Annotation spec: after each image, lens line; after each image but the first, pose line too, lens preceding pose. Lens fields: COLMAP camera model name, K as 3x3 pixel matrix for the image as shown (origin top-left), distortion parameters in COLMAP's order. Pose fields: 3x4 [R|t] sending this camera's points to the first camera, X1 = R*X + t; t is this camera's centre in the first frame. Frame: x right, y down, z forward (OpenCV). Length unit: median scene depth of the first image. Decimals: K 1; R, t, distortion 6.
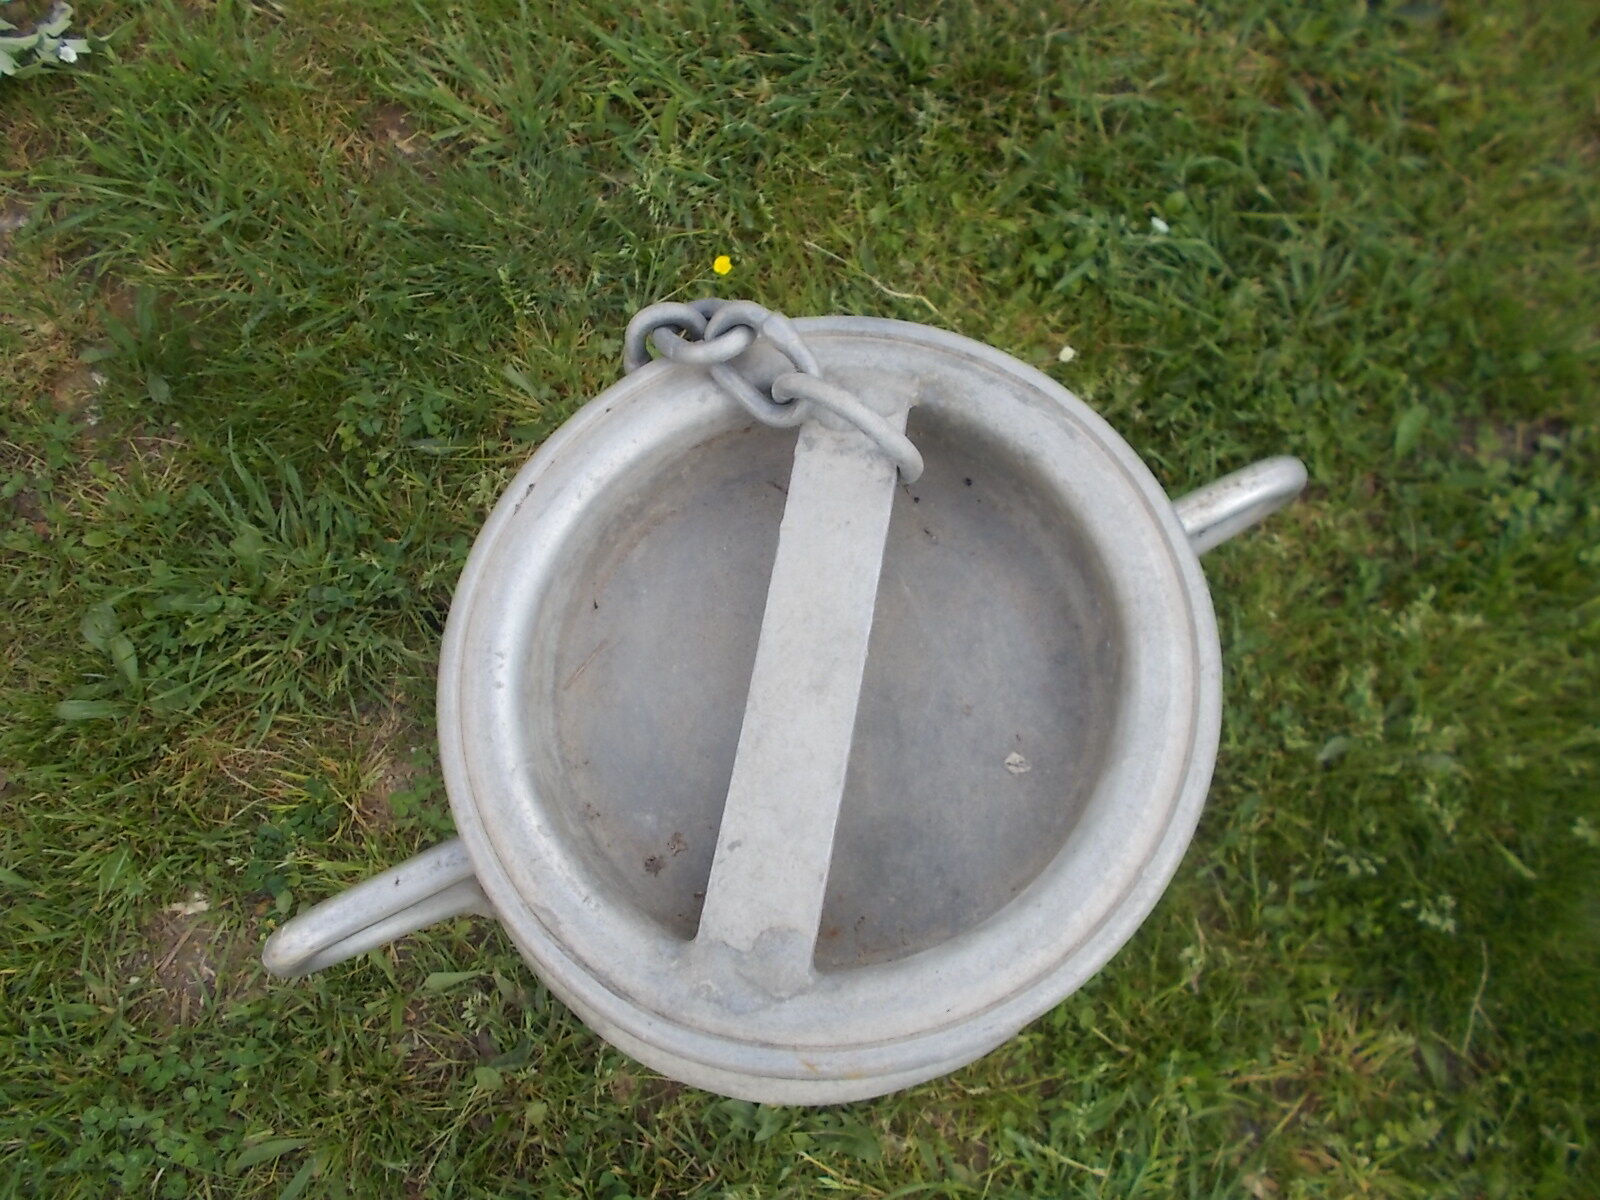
lens RADIAL K [[1194.9, 0, 800.0], [0, 1194.9, 600.0], [0, 0, 1]] dist [-0.001831, -0.022773]
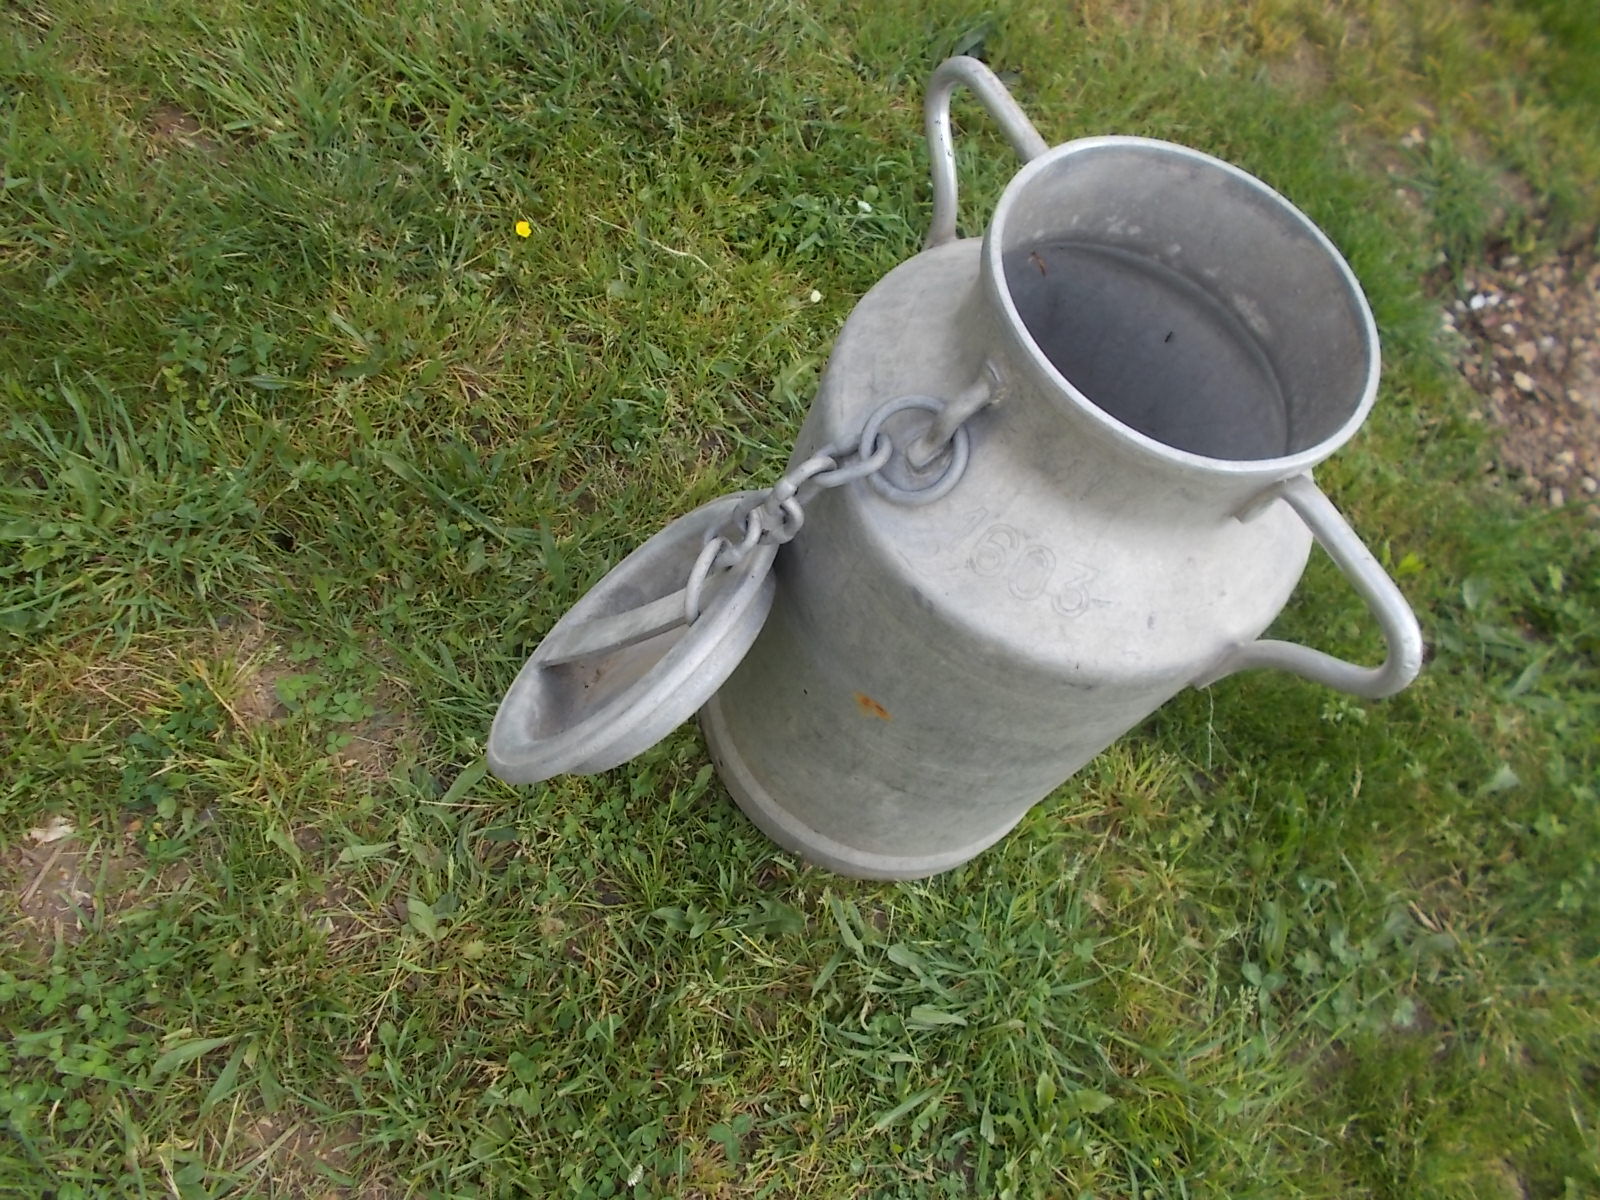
lens RADIAL K [[1194.9, 0, 800.0], [0, 1194.9, 600.0], [0, 0, 1]] dist [-0.001831, -0.022773]
pose [[0.934855, -0.093410, 0.342522, -0.246104], [0.153379, 0.976352, -0.152357, 0.288209], [-0.320190, 0.194967, 0.927074, -0.080631]]
